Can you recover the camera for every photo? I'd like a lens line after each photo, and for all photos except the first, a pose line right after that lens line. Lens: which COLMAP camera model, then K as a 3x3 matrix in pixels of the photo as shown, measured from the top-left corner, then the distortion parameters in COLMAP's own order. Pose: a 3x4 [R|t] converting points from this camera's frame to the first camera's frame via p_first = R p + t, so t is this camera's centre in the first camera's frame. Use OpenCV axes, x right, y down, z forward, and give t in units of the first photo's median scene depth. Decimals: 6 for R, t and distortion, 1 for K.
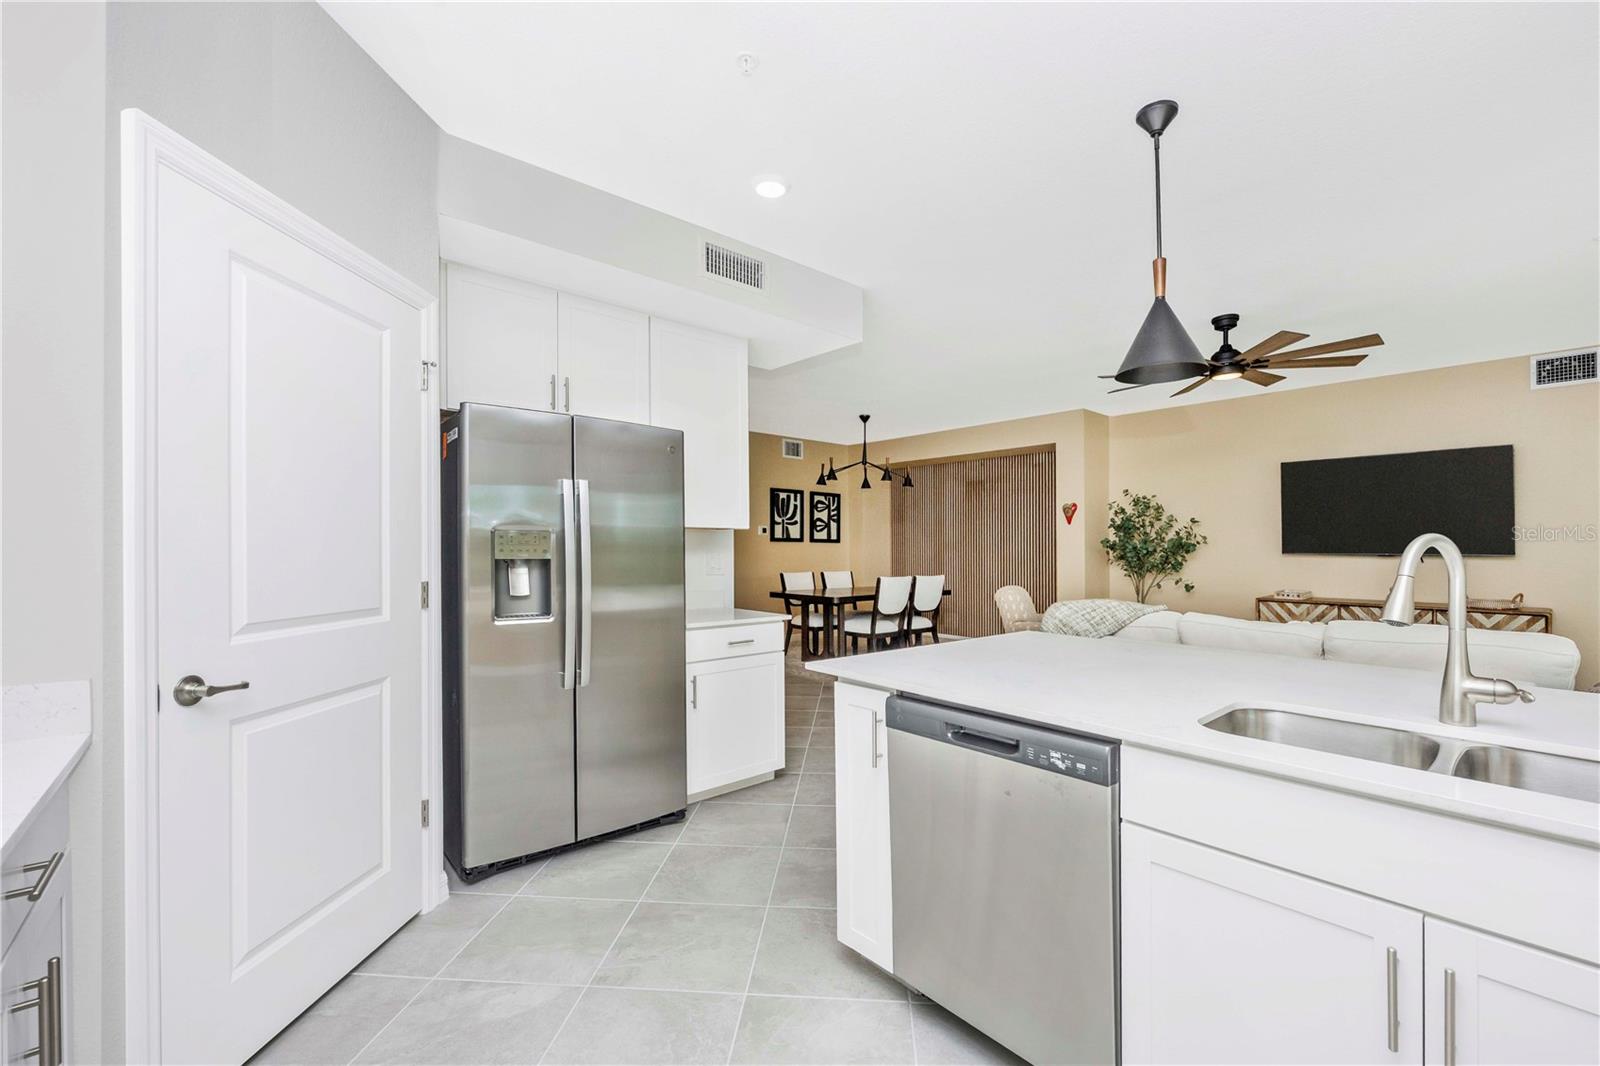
lens RADIAL K [[653.8, 0, 825.8], [0, 653.8, 546.2], [0, 0, 1]] dist [-0.000512, 0.000023]
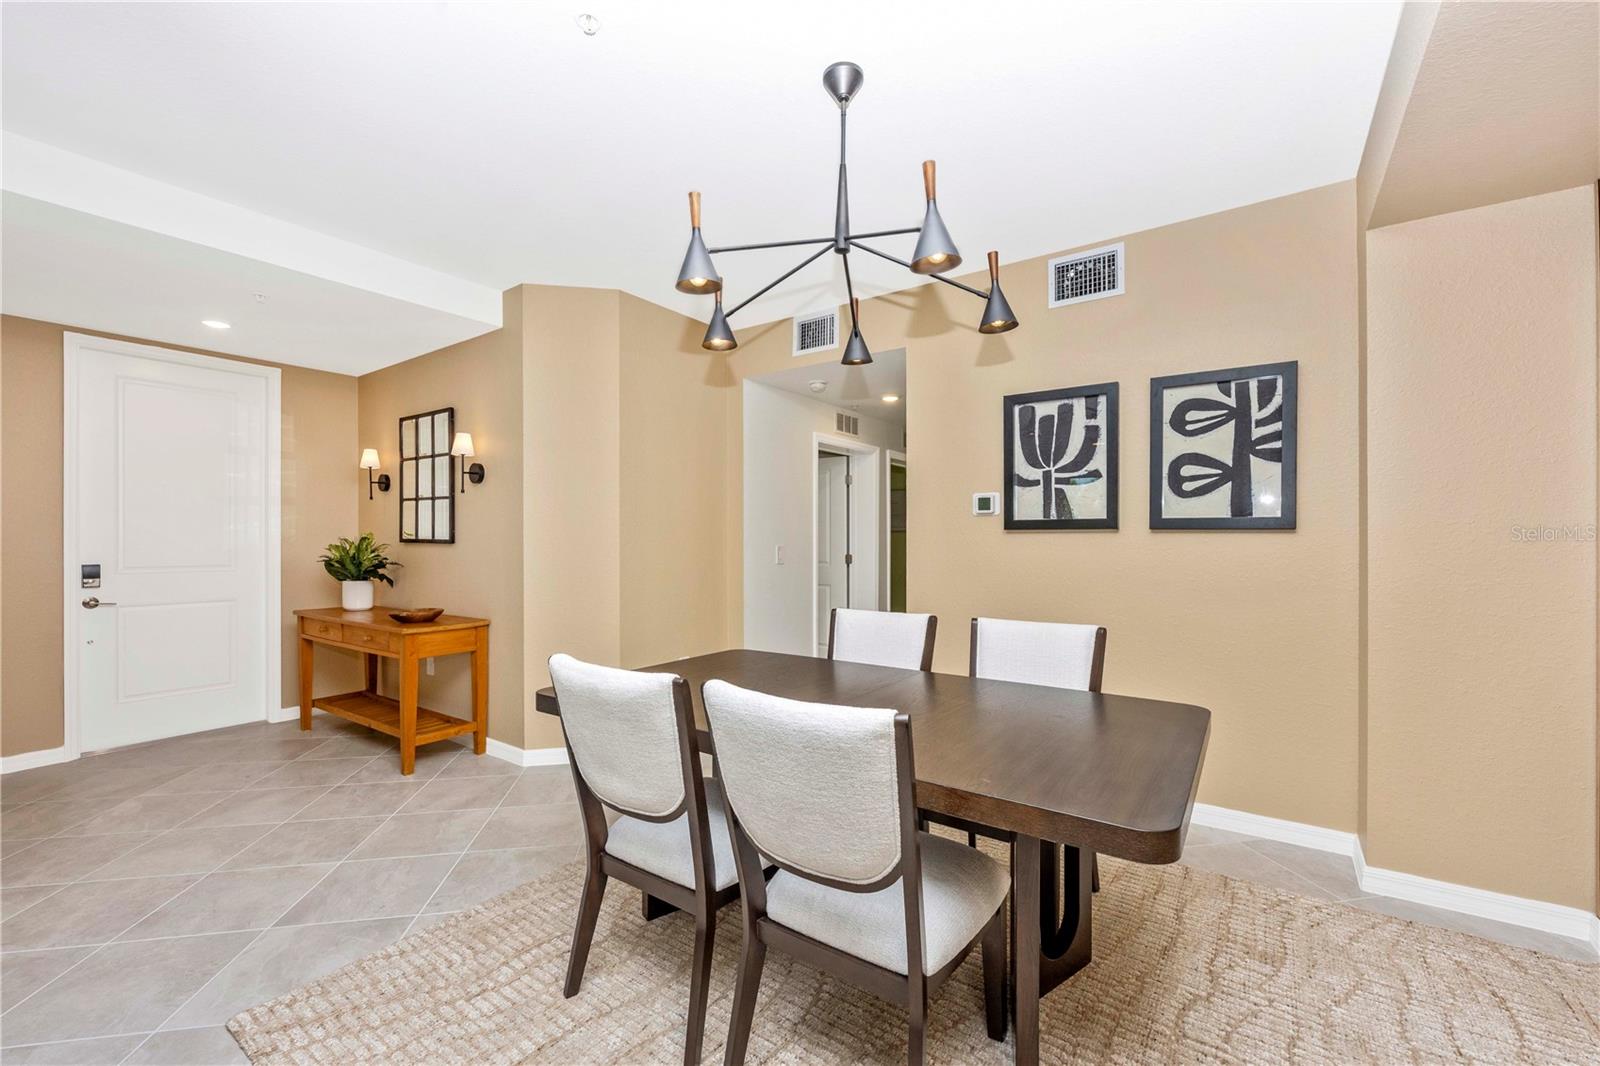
lens RADIAL K [[637.2, 0, 808.6], [0, 637.2, 531.7], [0, 0, 1]] dist [-0.002442, -0.000299]
pose [[0.240580, -0.015231, -0.970510, 0.342399], [0.005117, 0.999883, -0.014423, -0.001163], [0.970616, -0.001496, 0.240629, 1.005753]]
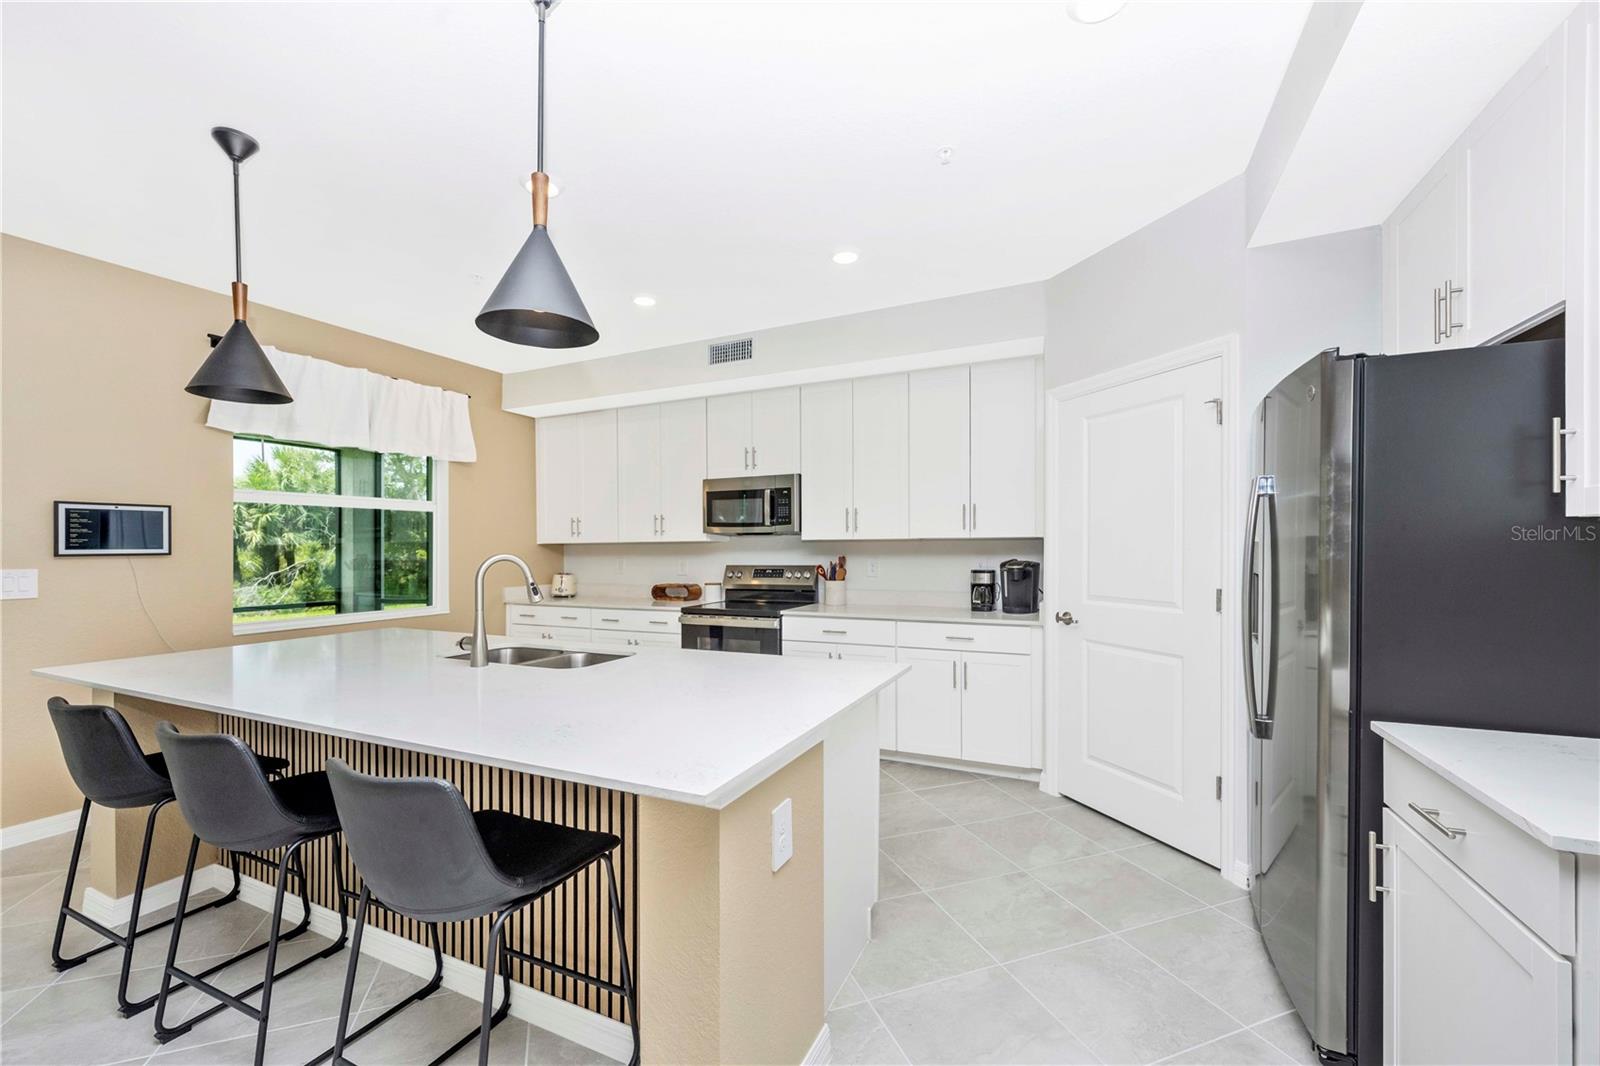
lens RADIAL K [[636.7, 0, 801.0], [0, 636.7, 547.0], [0, 0, 1]] dist [-0.002584, -0.000087]
pose [[-0.921752, 0.000303, -0.387781, 0.169325], [0.003802, 0.999959, -0.008255, -0.004541], [0.387762, -0.009084, -0.921715, 0.579284]]
